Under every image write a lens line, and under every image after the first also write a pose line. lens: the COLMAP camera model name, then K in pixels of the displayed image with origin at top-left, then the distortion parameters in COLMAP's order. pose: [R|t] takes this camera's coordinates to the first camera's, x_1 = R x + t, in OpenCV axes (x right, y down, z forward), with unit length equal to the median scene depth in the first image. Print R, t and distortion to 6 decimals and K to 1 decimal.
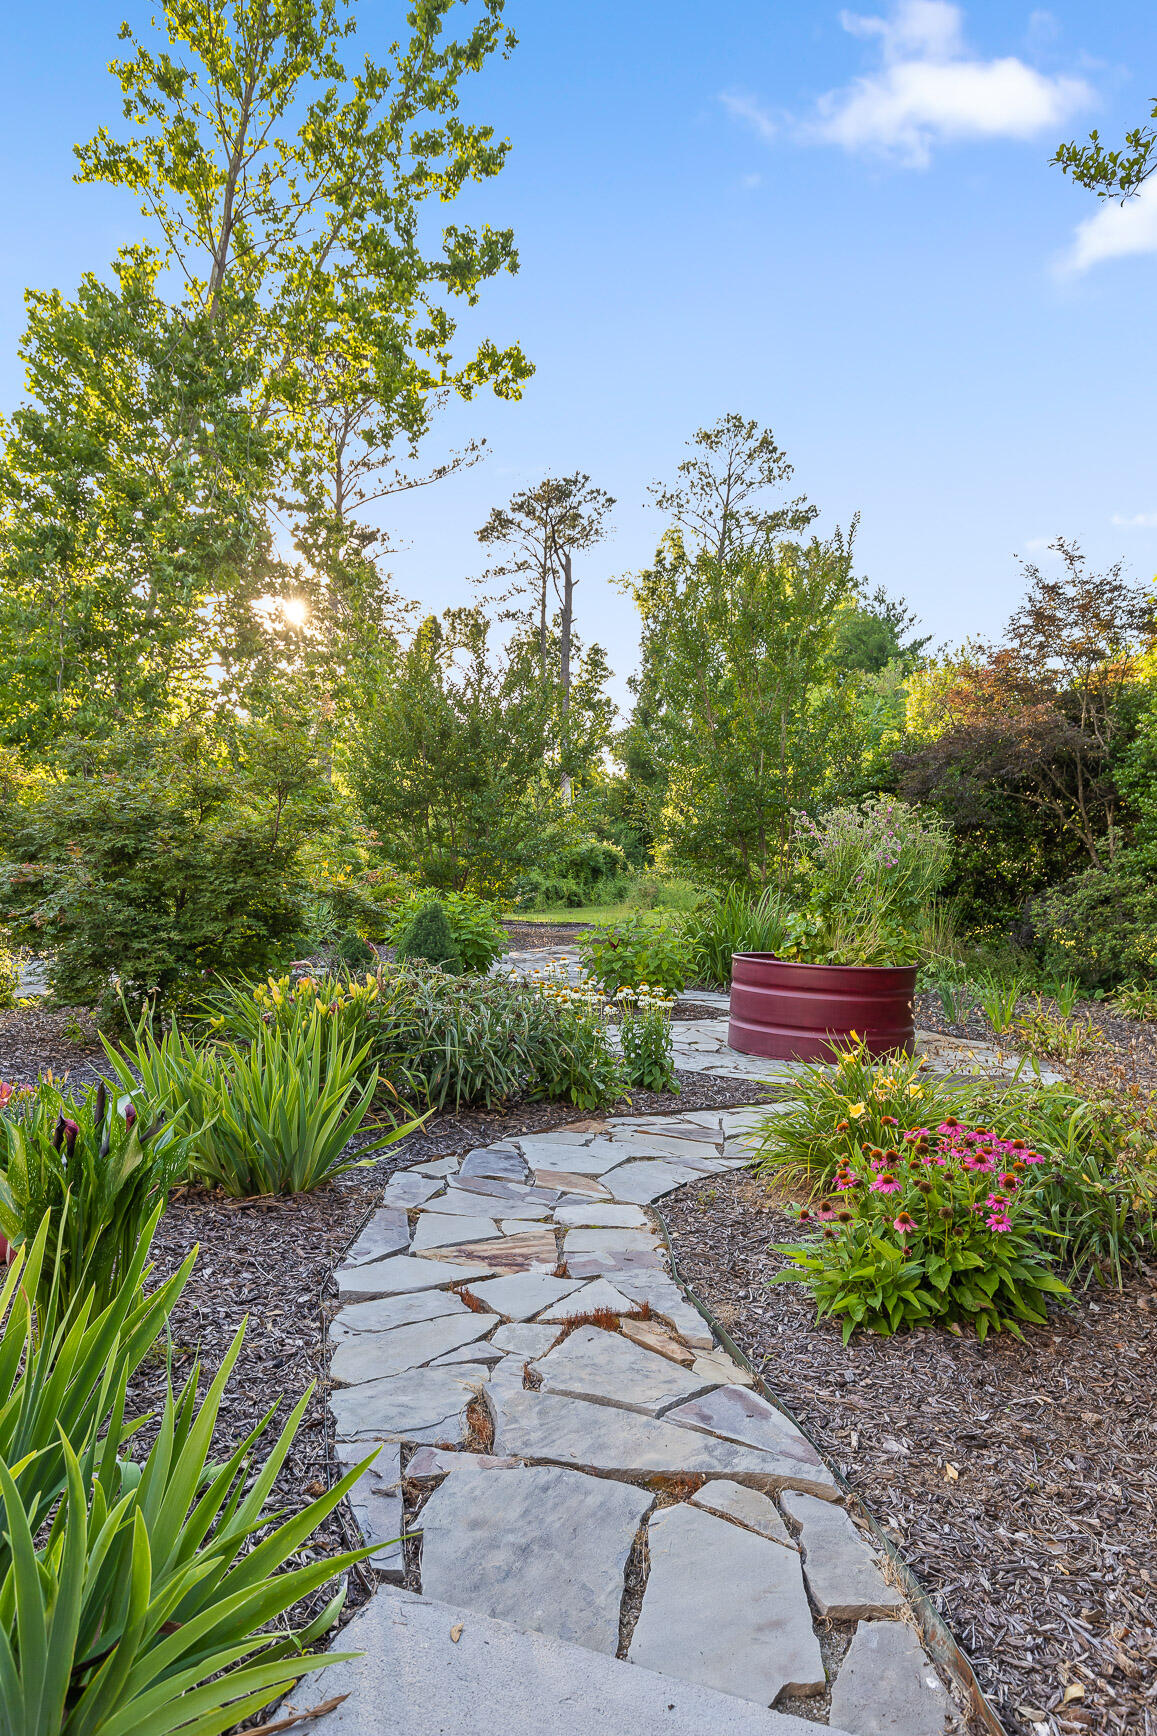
lens RADIAL K [[1134.4, 0, 576.4], [0, 1134.4, 881.4], [0, 0, 1]] dist [0.007817, -0.001109]
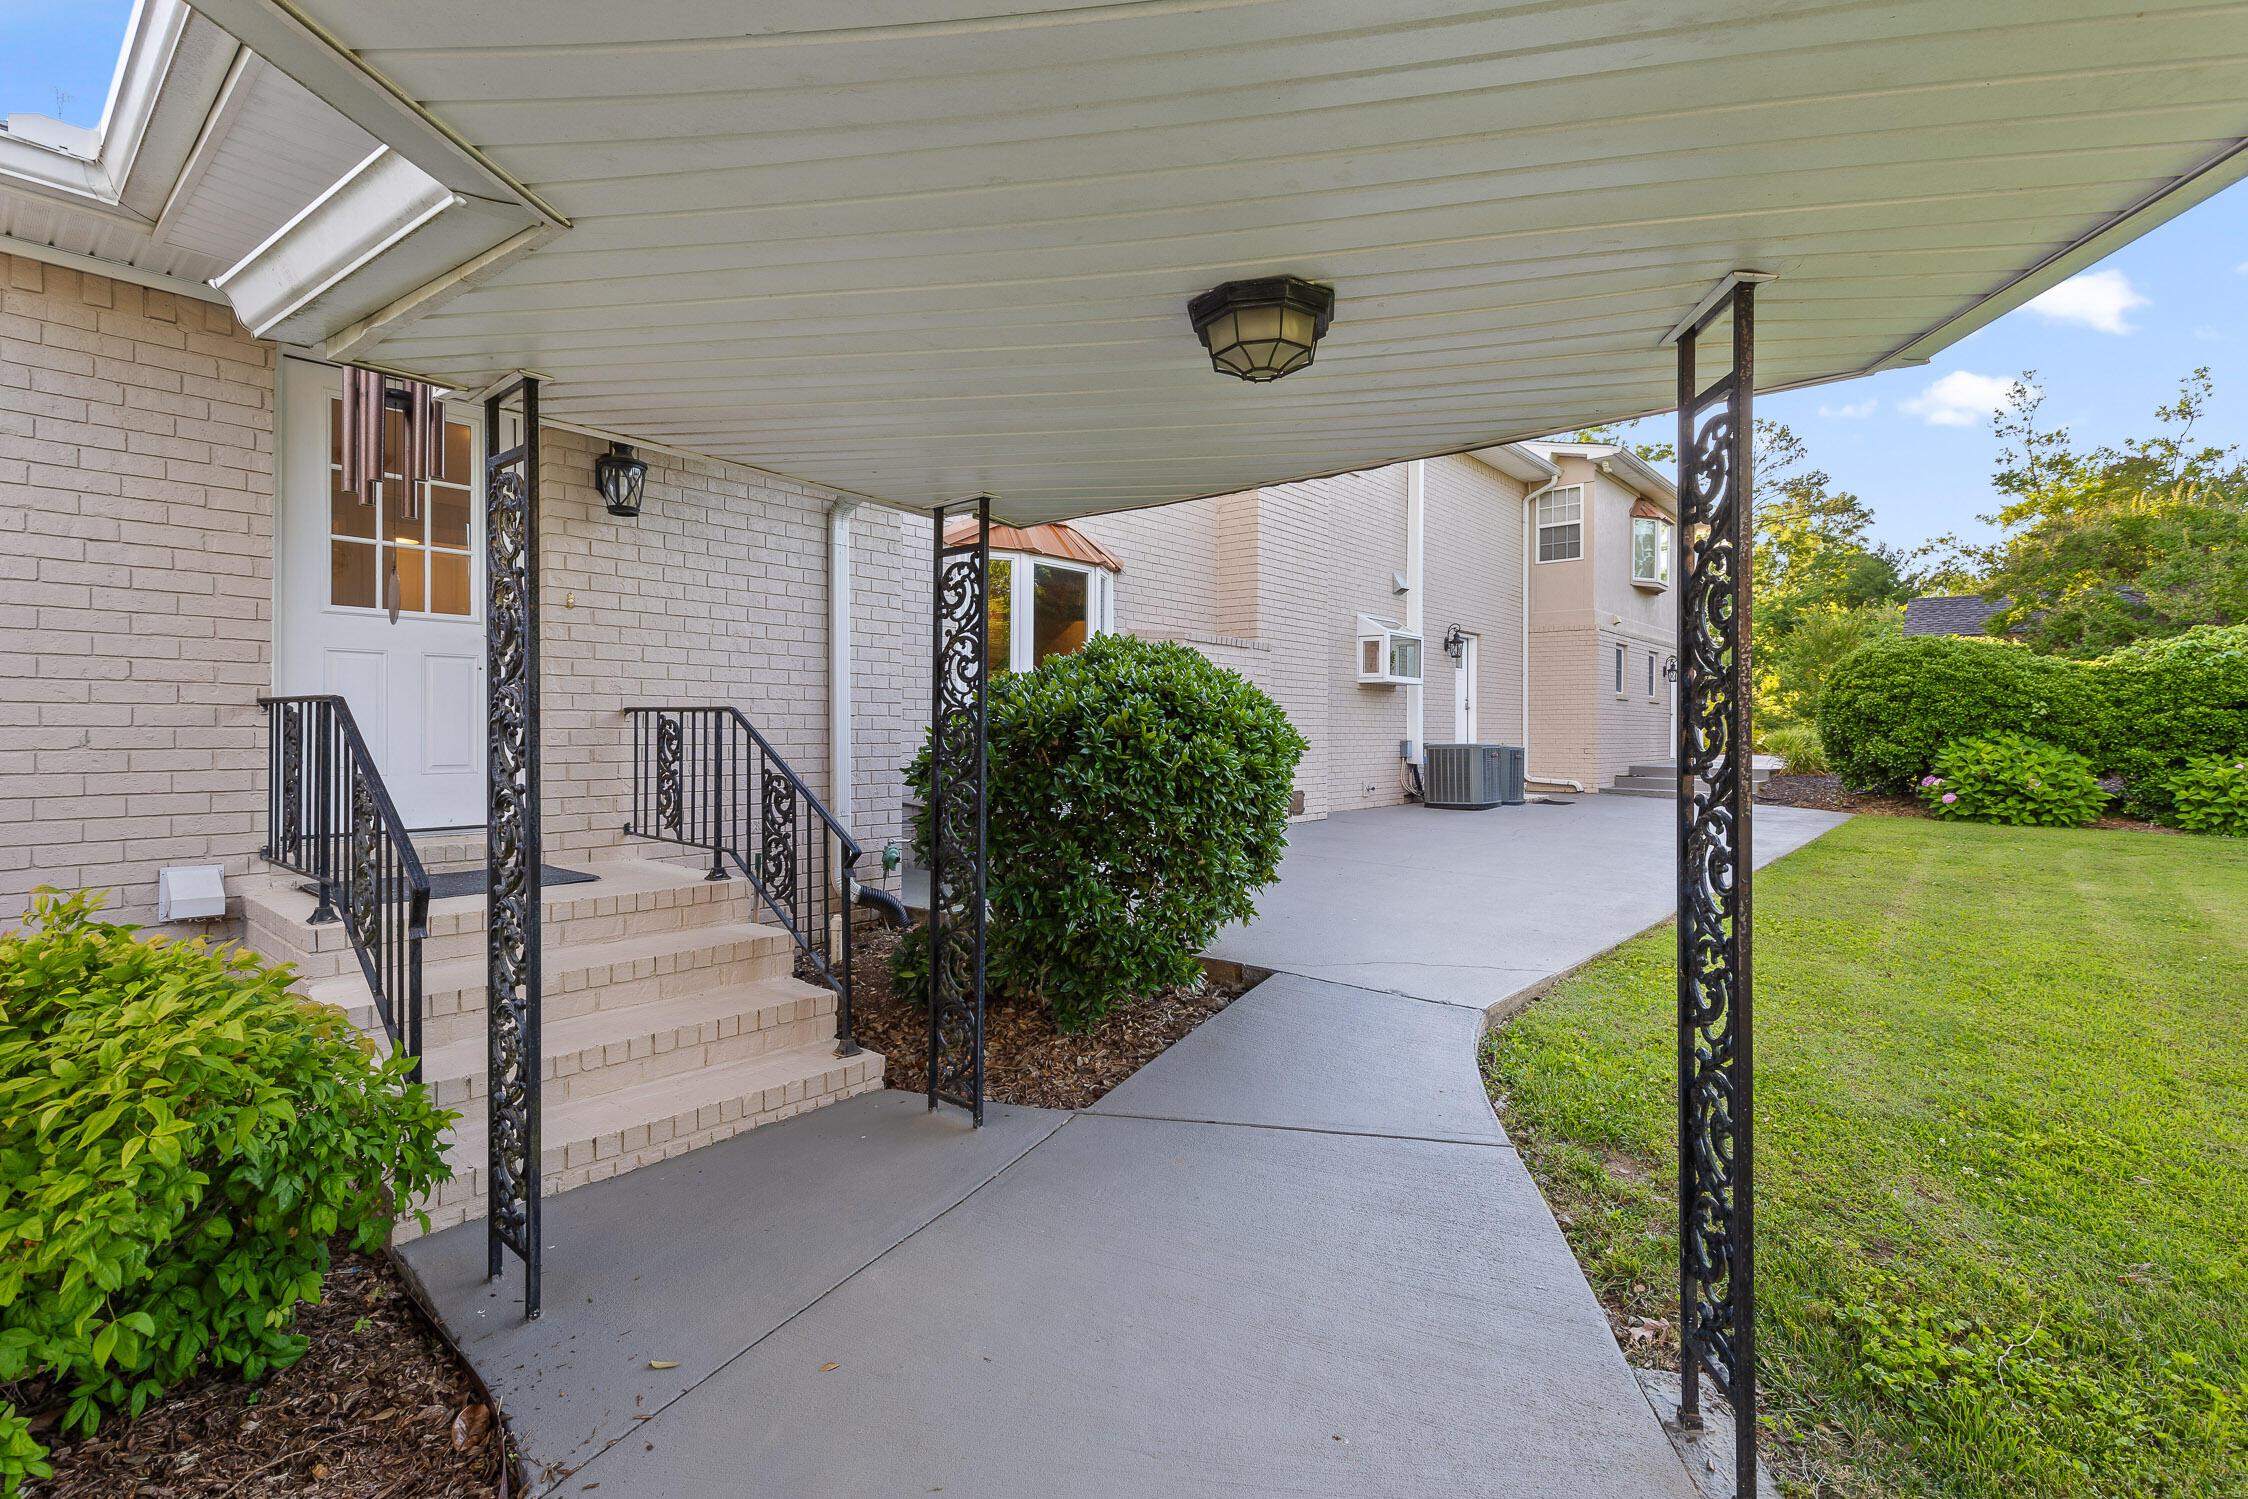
lens RADIAL K [[1040.5, 0, 1131.0], [0, 1040.5, 734.7], [0, 0, 1]] dist [0.002826, 0.000009]
pose [[0.928403, -0.037084, -0.369720, -0.283122], [0.028976, 0.999203, -0.027460, 0.015478], [0.370444, 0.014781, 0.928737, -1.175399]]
